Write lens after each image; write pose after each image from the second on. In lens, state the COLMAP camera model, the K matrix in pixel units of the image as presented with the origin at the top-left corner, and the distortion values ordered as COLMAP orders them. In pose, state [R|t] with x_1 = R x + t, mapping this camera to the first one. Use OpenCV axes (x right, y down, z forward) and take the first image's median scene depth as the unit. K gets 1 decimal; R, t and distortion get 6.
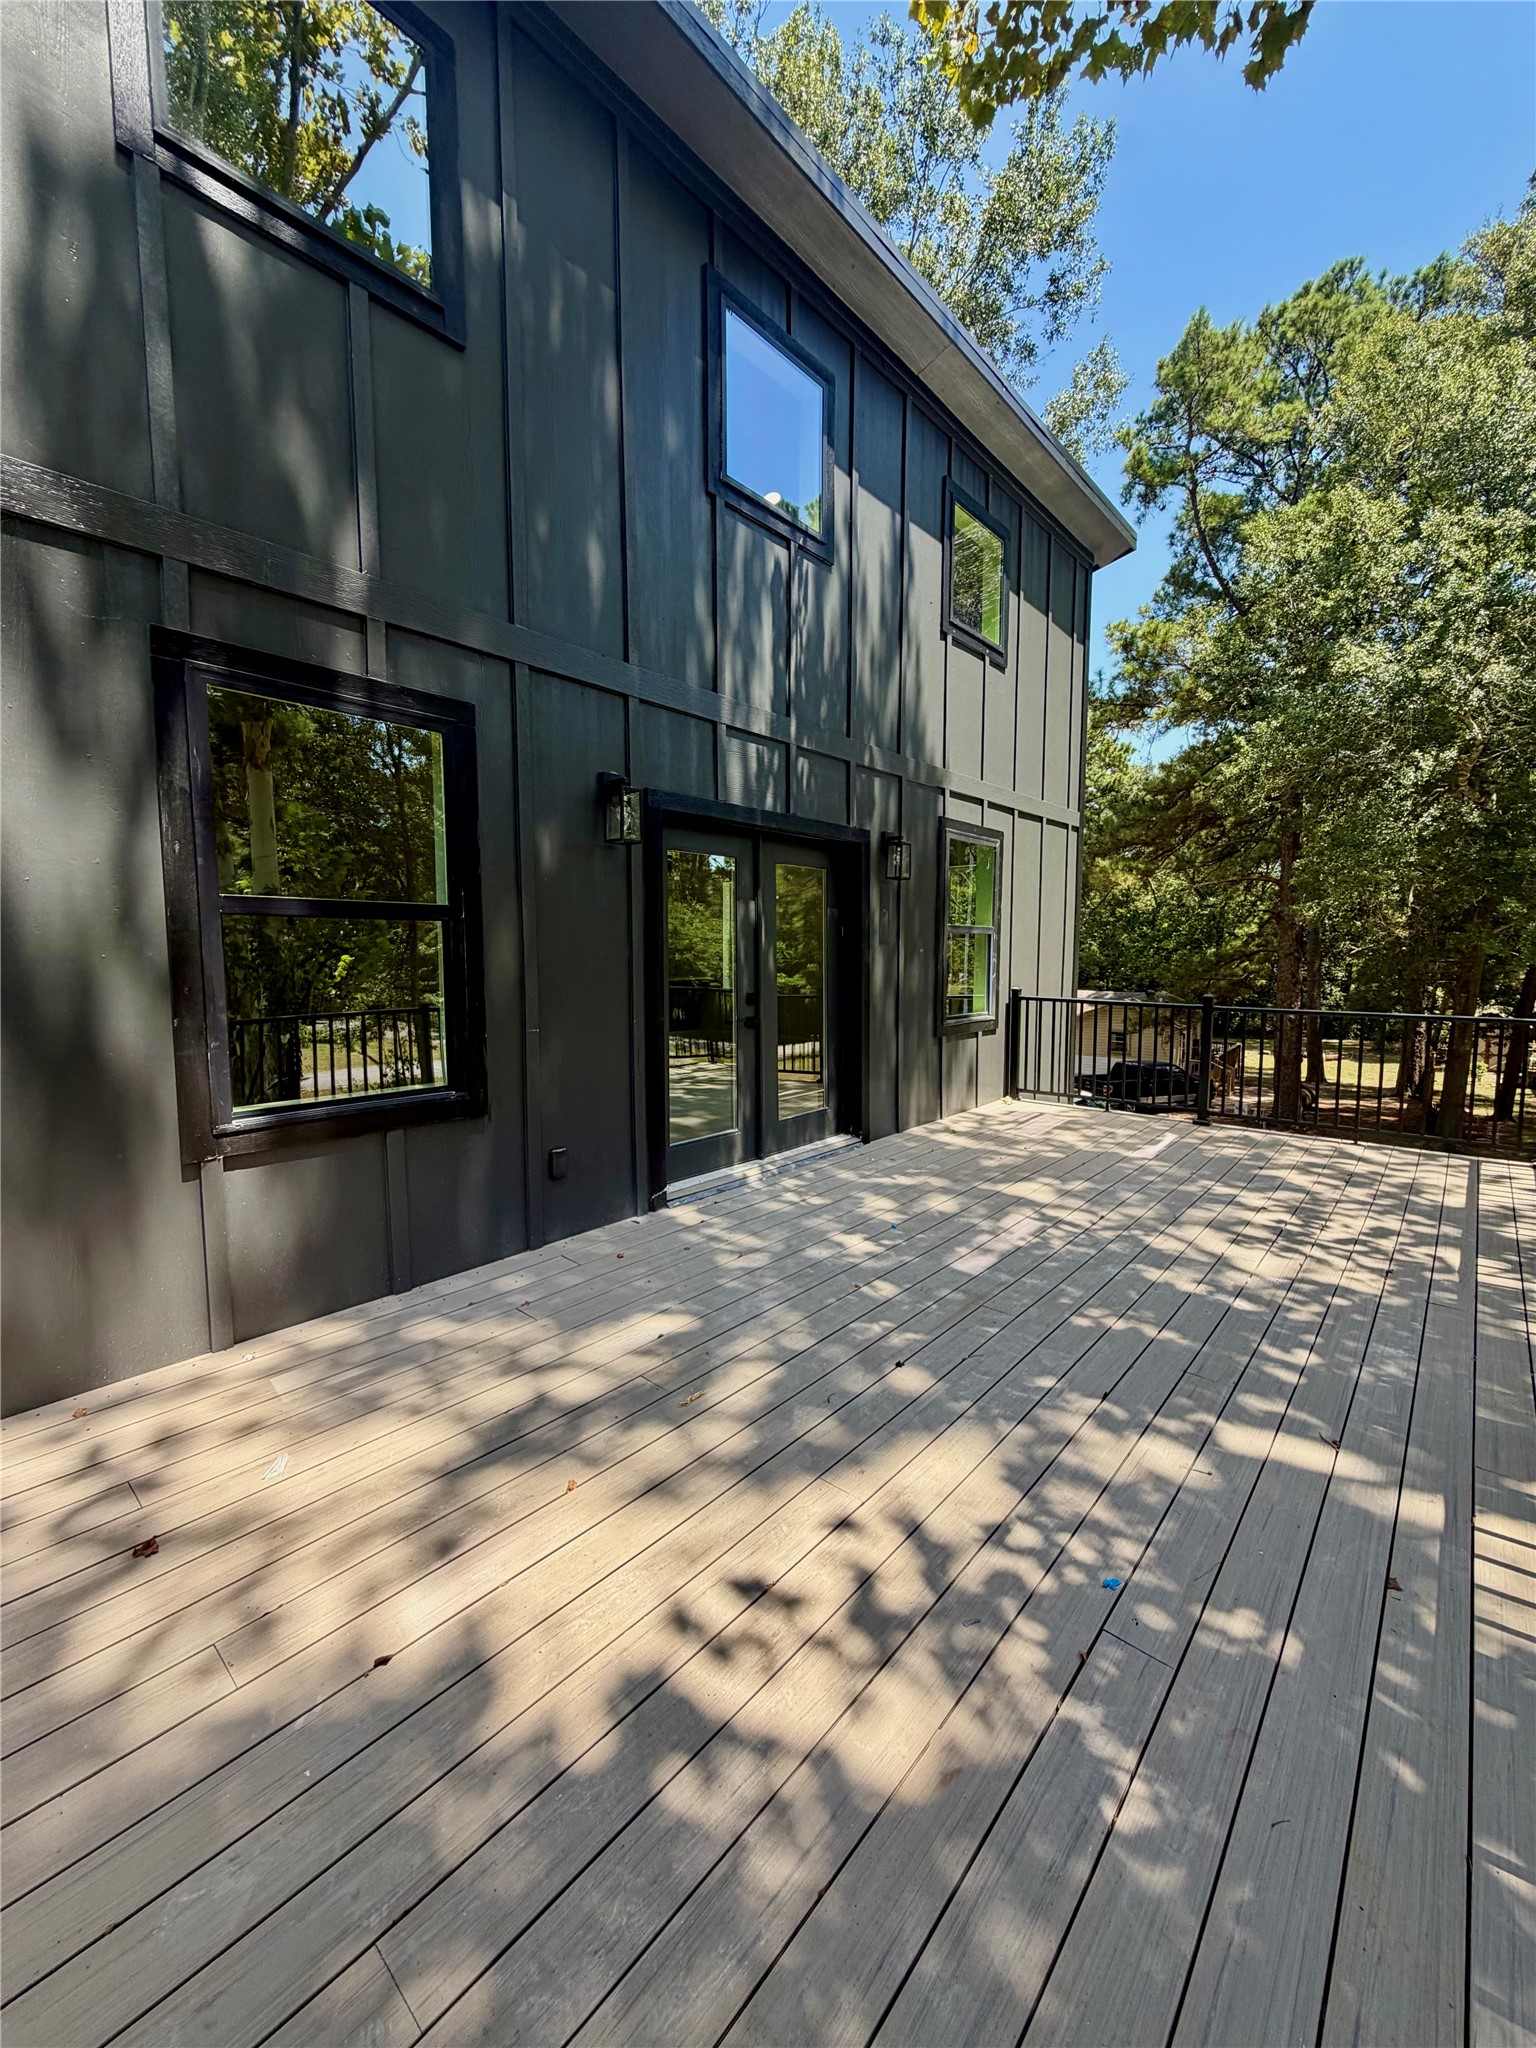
lens RADIAL K [[788.5, 0, 768.0], [0, 788.5, 1024.0], [0, 0, 1]] dist [-0.017595, -0.000122]
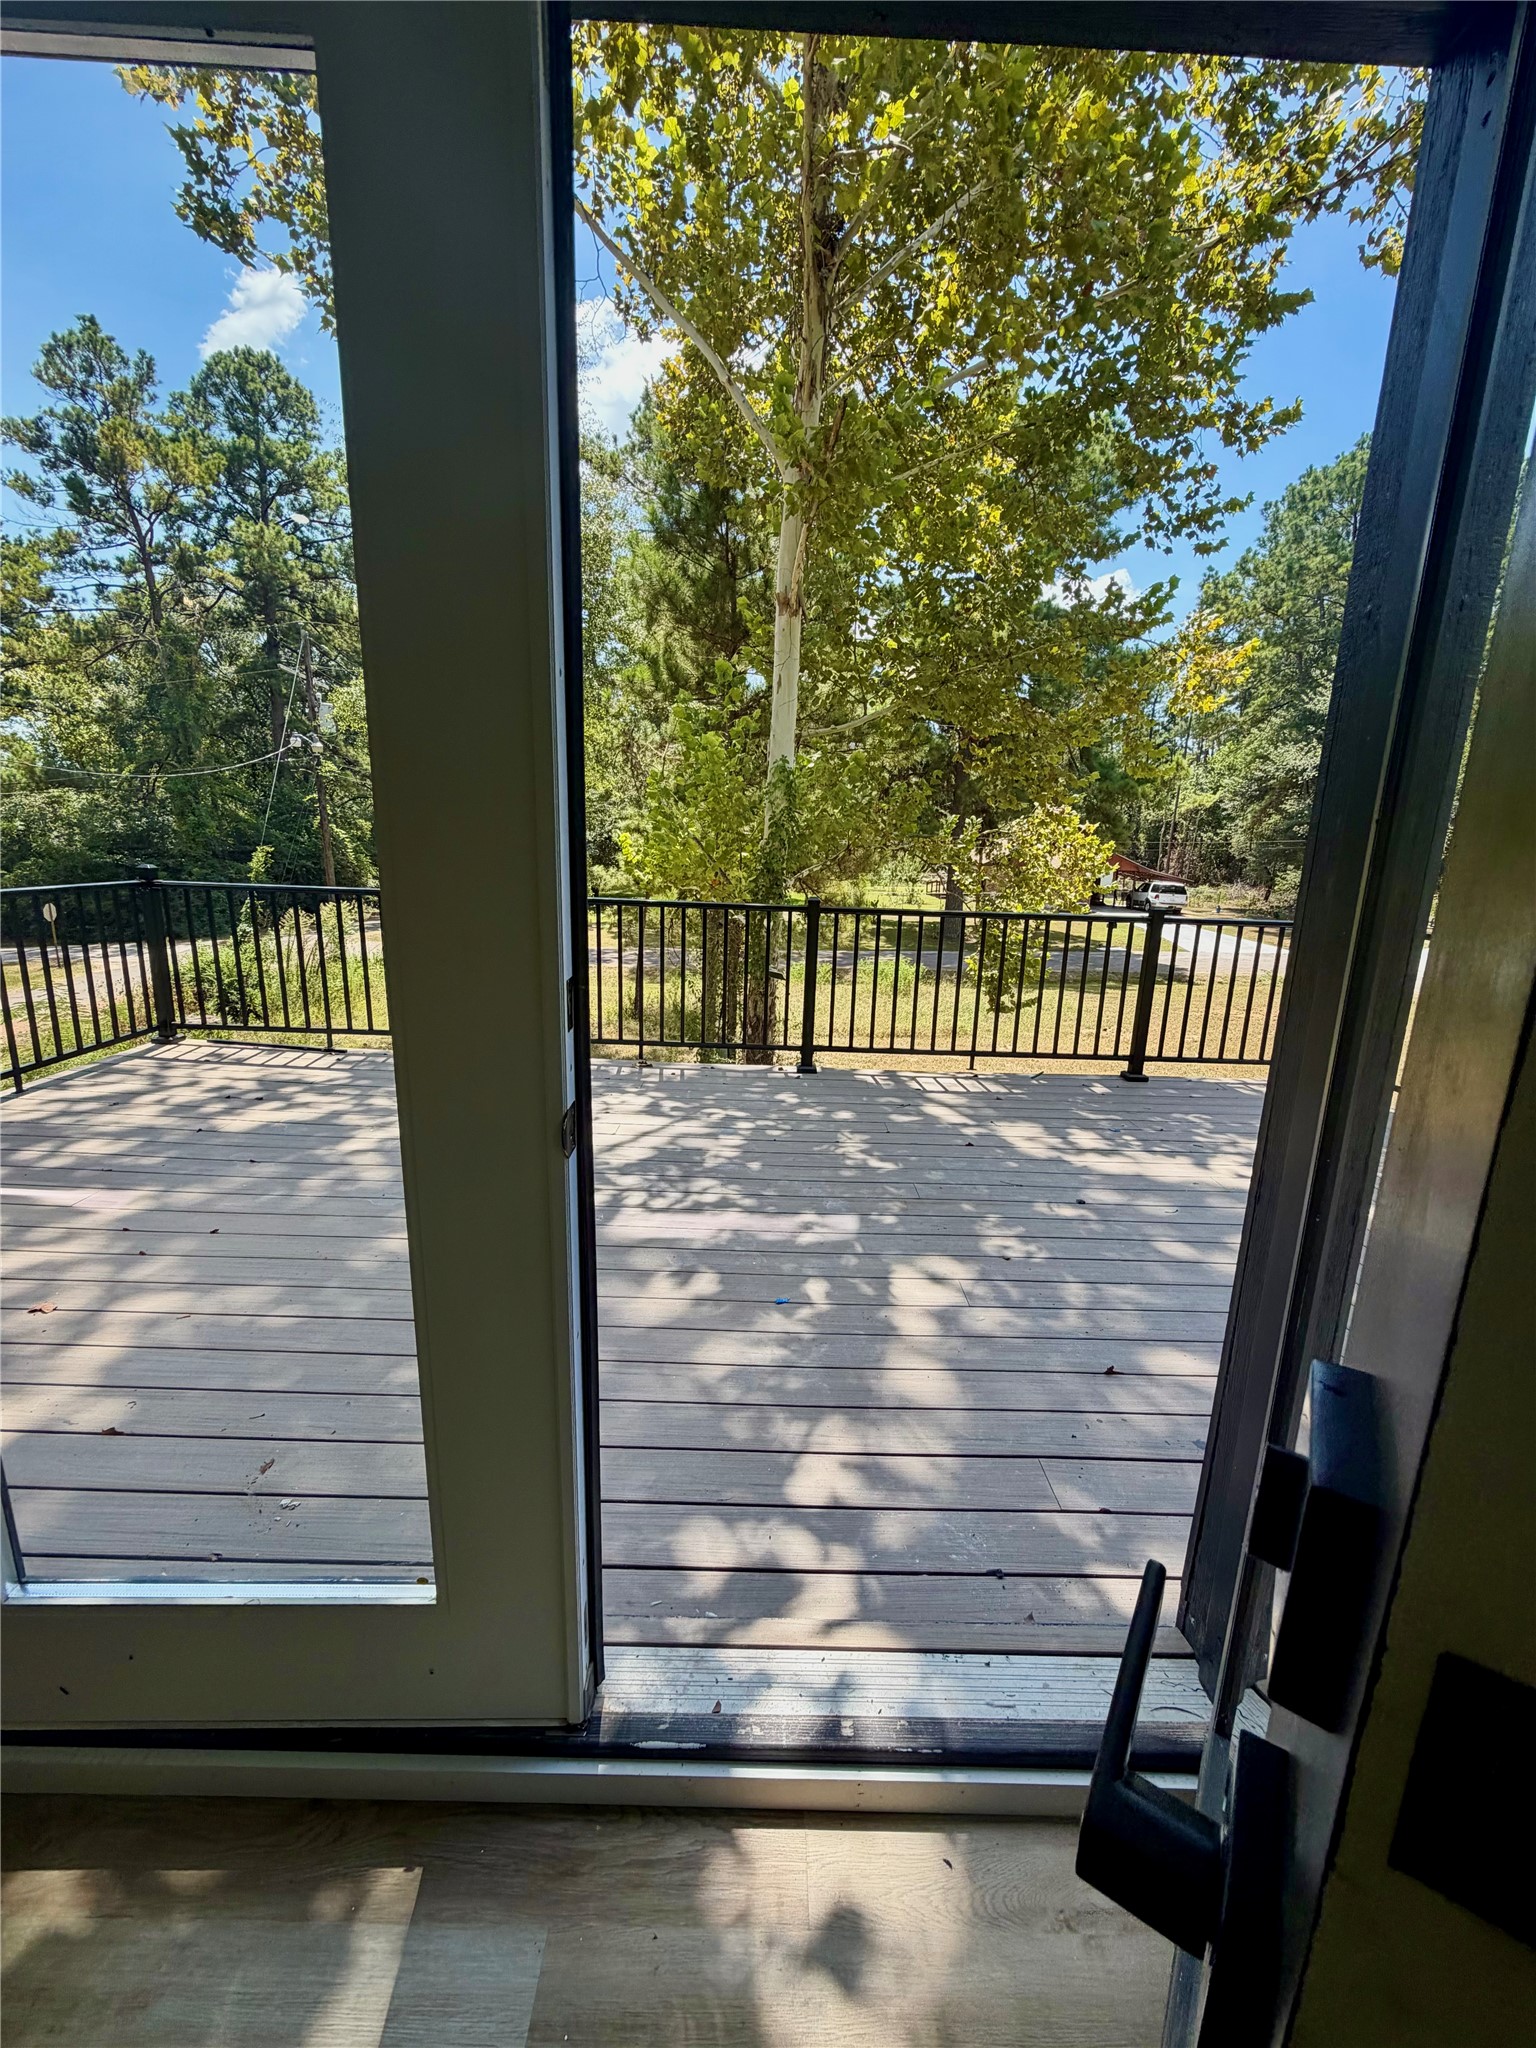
lens RADIAL K [[816.8, 0, 771.2], [0, 816.8, 1020.4], [0, 0, 1]] dist [0.001731, -0.000344]
pose [[-0.663730, -0.179895, 0.726017, -0.235363], [0.040908, 0.960463, 0.275385, -0.105938], [-0.746853, 0.212482, -0.630128, 1.513863]]
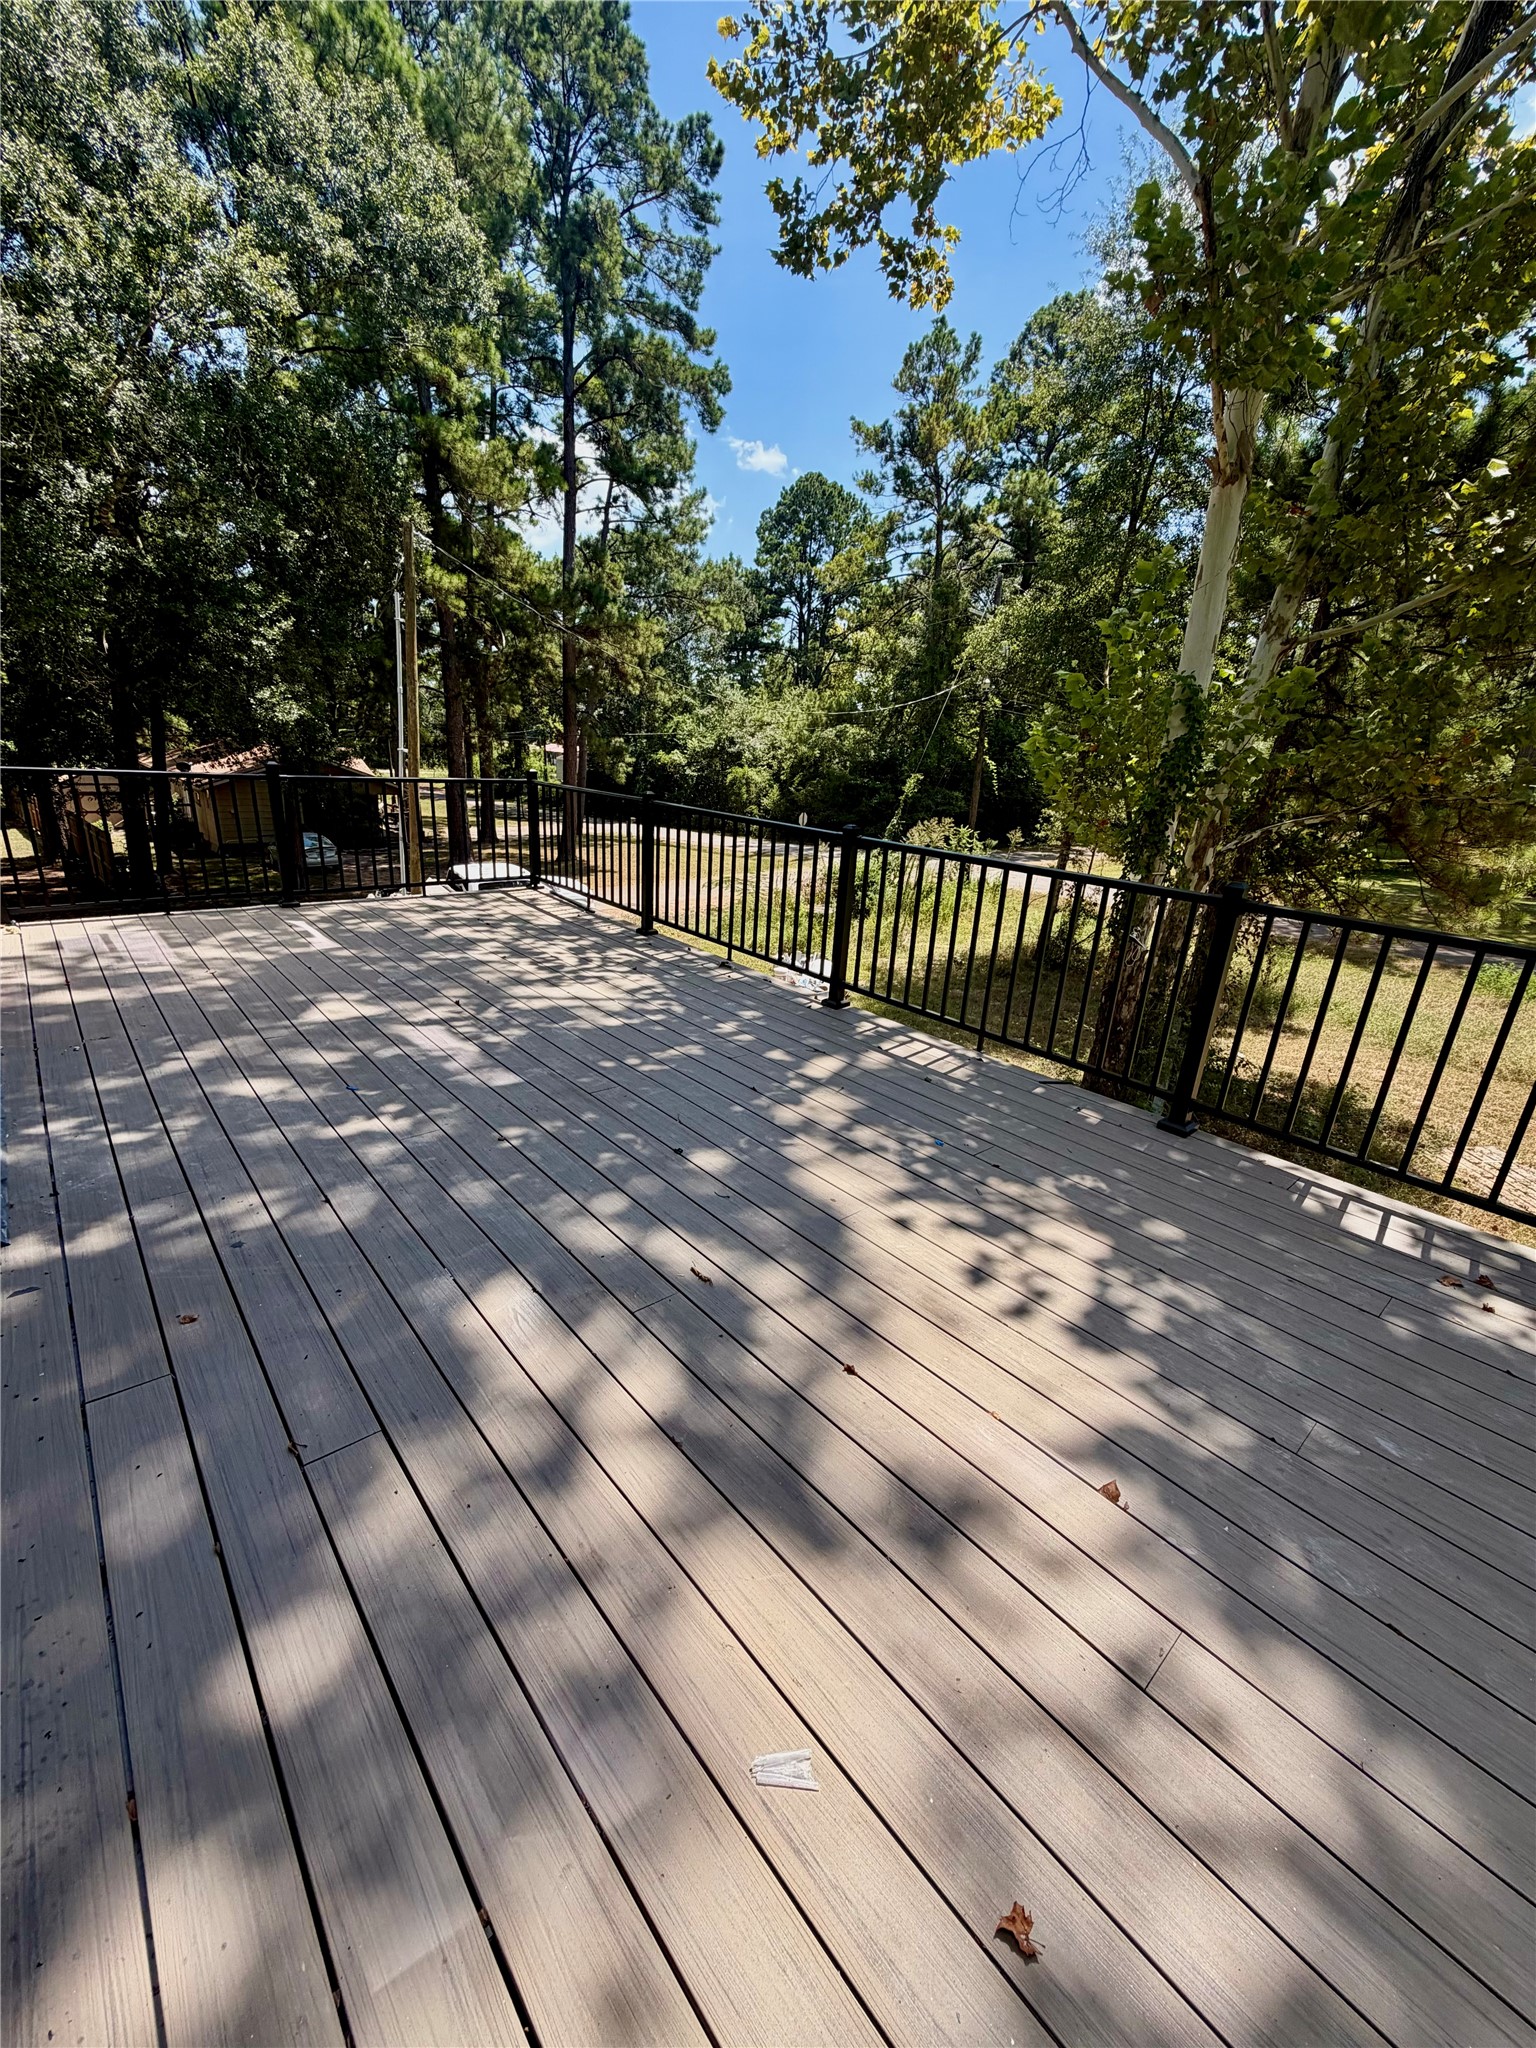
lens RADIAL K [[816.8, 0, 771.2], [0, 816.8, 1020.4], [0, 0, 1]] dist [0.001731, -0.000344]
pose [[0.114169, -0.313060, 0.942846, -0.573583], [0.035907, 0.949732, 0.310998, -0.042023], [-0.992812, -0.001652, 0.119671, 0.575729]]
